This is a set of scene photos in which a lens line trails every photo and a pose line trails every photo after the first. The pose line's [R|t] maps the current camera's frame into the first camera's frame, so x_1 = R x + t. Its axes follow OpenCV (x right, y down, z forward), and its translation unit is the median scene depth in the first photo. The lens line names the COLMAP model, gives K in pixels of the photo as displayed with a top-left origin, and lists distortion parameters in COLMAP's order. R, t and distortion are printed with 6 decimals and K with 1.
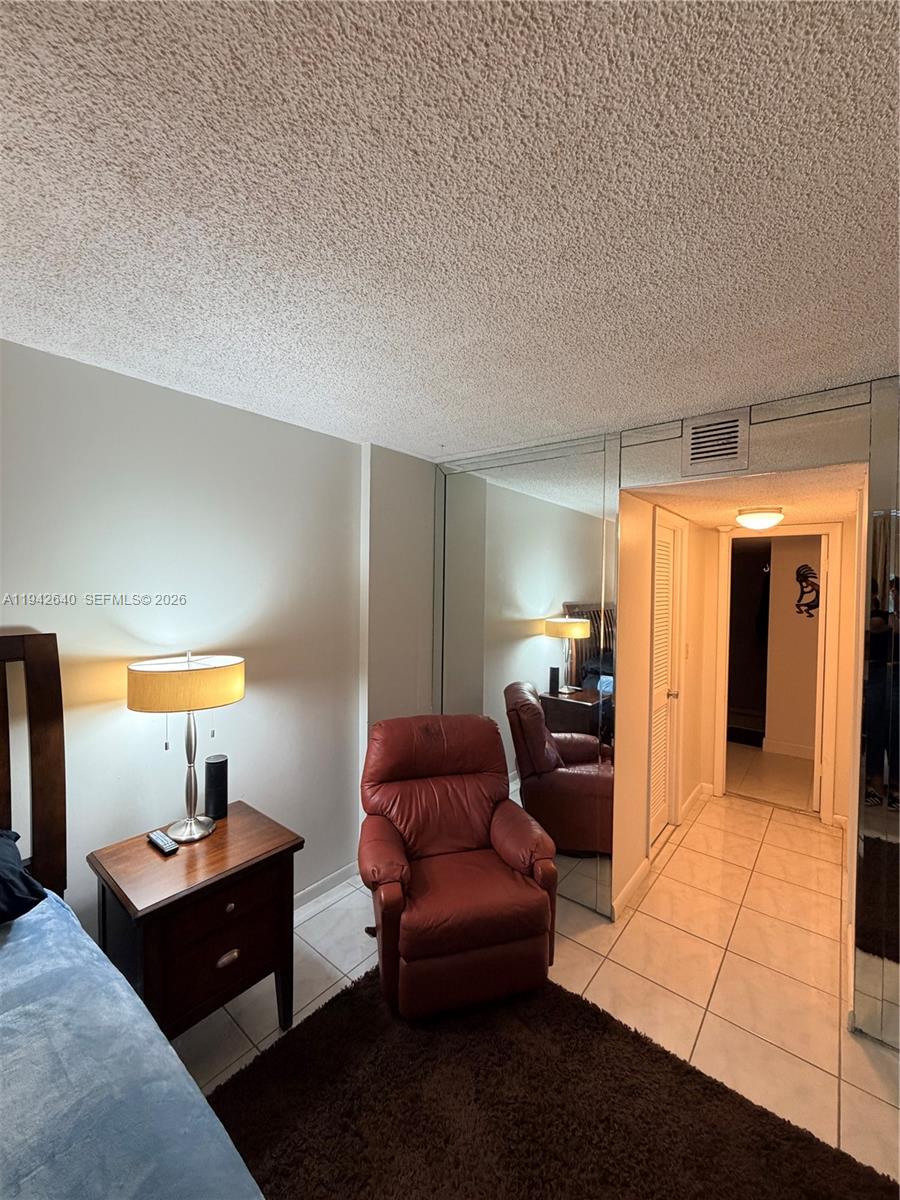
lens RADIAL K [[477.9, 0, 449.1], [0, 477.9, 595.2], [0, 0, 1]] dist [-0.000353, 0.000169]
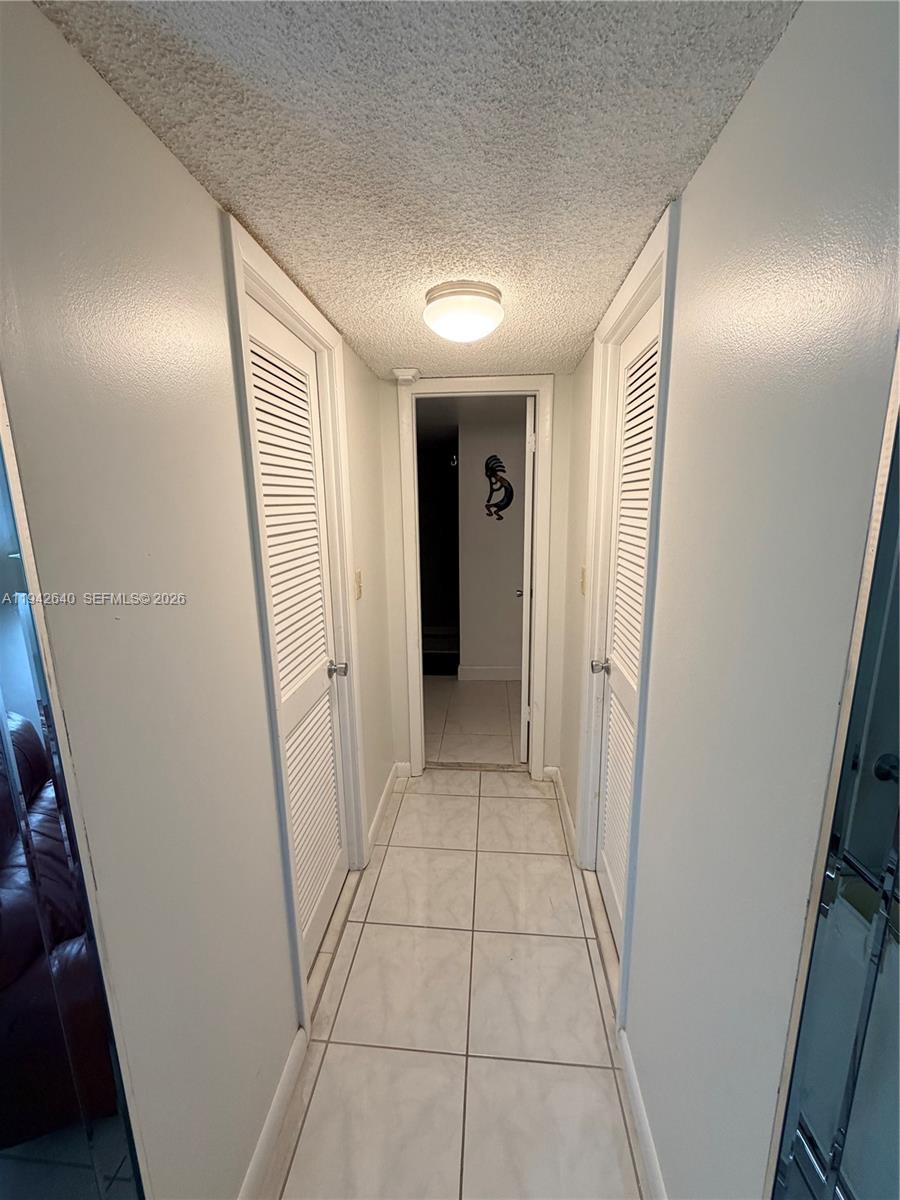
lens RADIAL K [[477.9, 0, 449.1], [0, 477.9, 595.2], [0, 0, 1]] dist [-0.000353, 0.000169]
pose [[0.823478, -0.134205, 0.551247, 0.249784], [0.037553, 0.982383, 0.183069, 0.023735], [-0.566104, -0.130052, 0.814010, 0.435415]]
